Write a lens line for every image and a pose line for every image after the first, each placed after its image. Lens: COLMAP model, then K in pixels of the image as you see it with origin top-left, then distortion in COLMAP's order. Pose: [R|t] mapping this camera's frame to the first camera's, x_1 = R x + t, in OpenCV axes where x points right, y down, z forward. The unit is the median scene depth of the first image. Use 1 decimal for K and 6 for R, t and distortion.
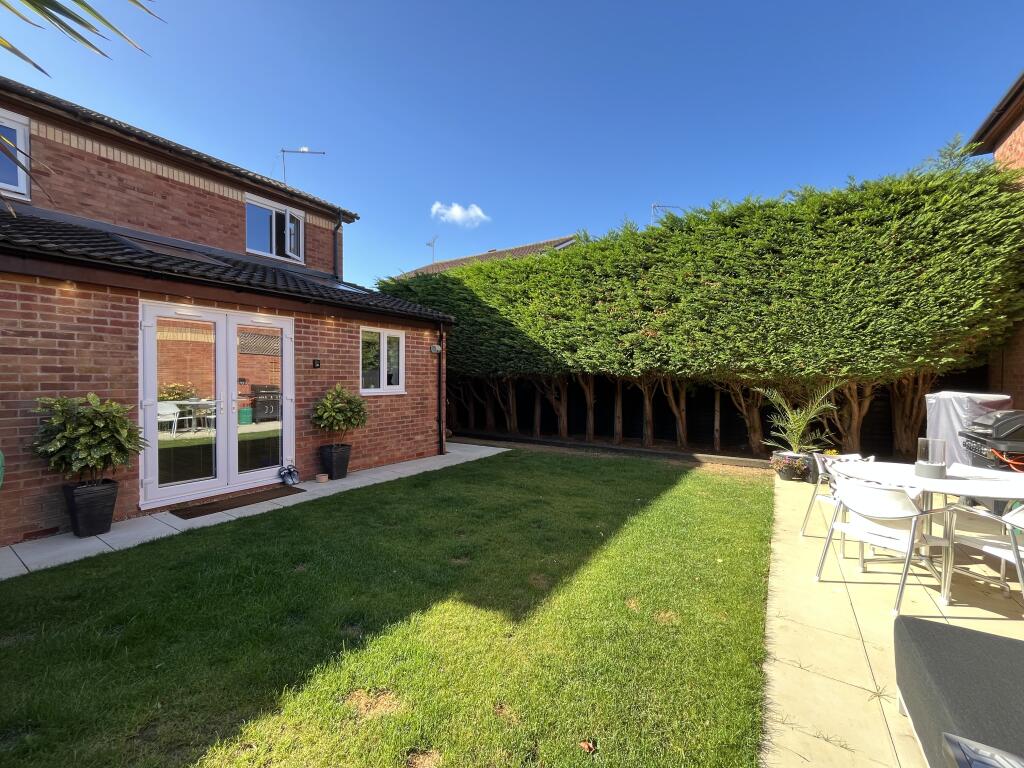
lens RADIAL K [[419.3, 0, 514.2], [0, 419.3, 381.4], [0, 0, 1]] dist [-0.003480, -0.000119]
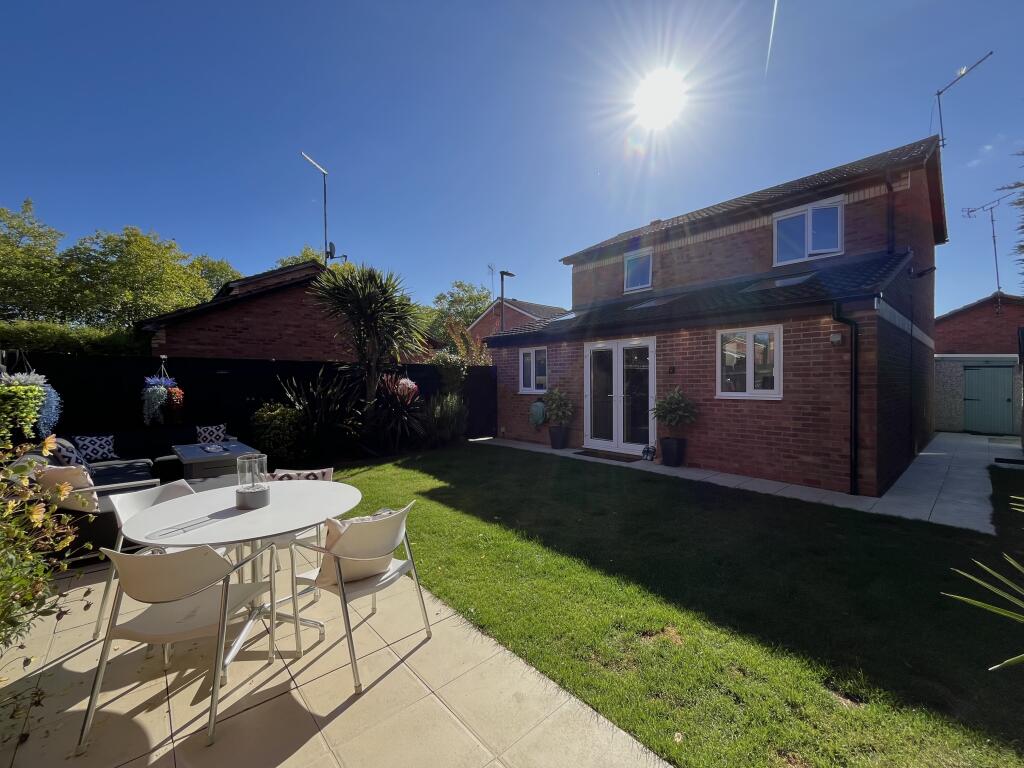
lens RADIAL K [[419.3, 0, 510.0], [0, 419.3, 383.7], [0, 0, 1]] dist [-0.003480, -0.000119]
pose [[-0.267859, 0.000723, -0.963458, 0.709386], [-0.007479, 0.999968, 0.002830, -0.000948], [0.963429, 0.007964, -0.267845, 0.733992]]
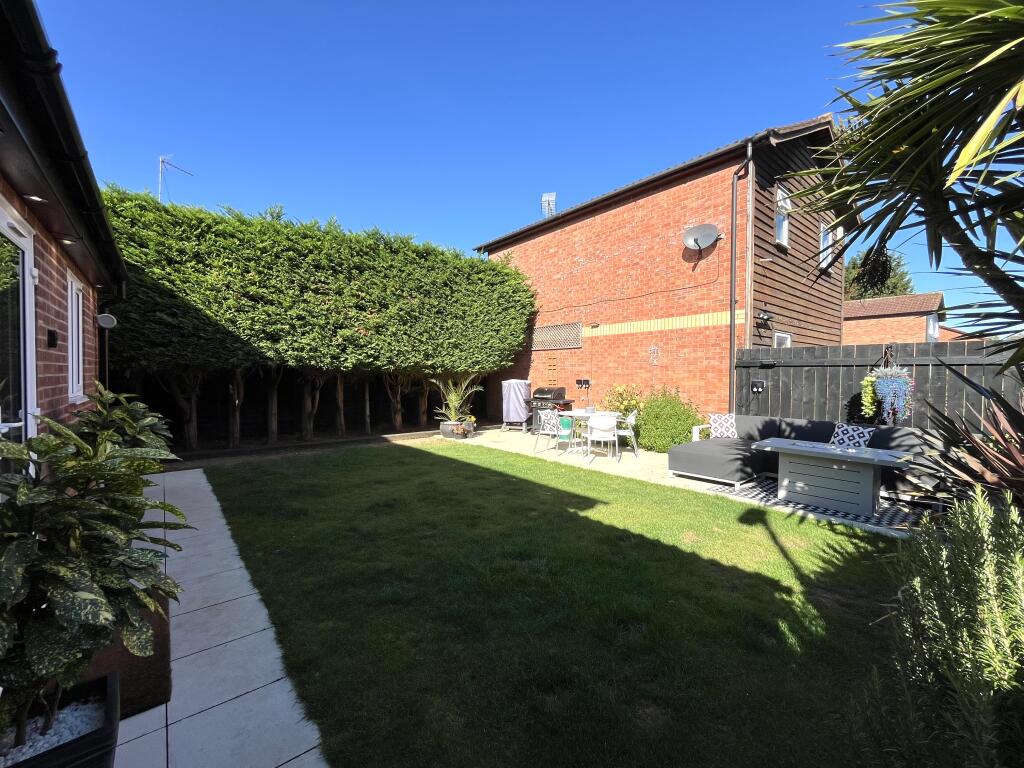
lens RADIAL K [[419.3, 0, 514.3], [0, 419.3, 379.8], [0, 0, 1]] dist [-0.003480, -0.000119]
pose [[0.289078, -0.016020, 0.957172, -0.650178], [0.003858, 0.999871, 0.015570, -0.003758], [-0.957298, -0.000808, 0.289103, 0.316930]]
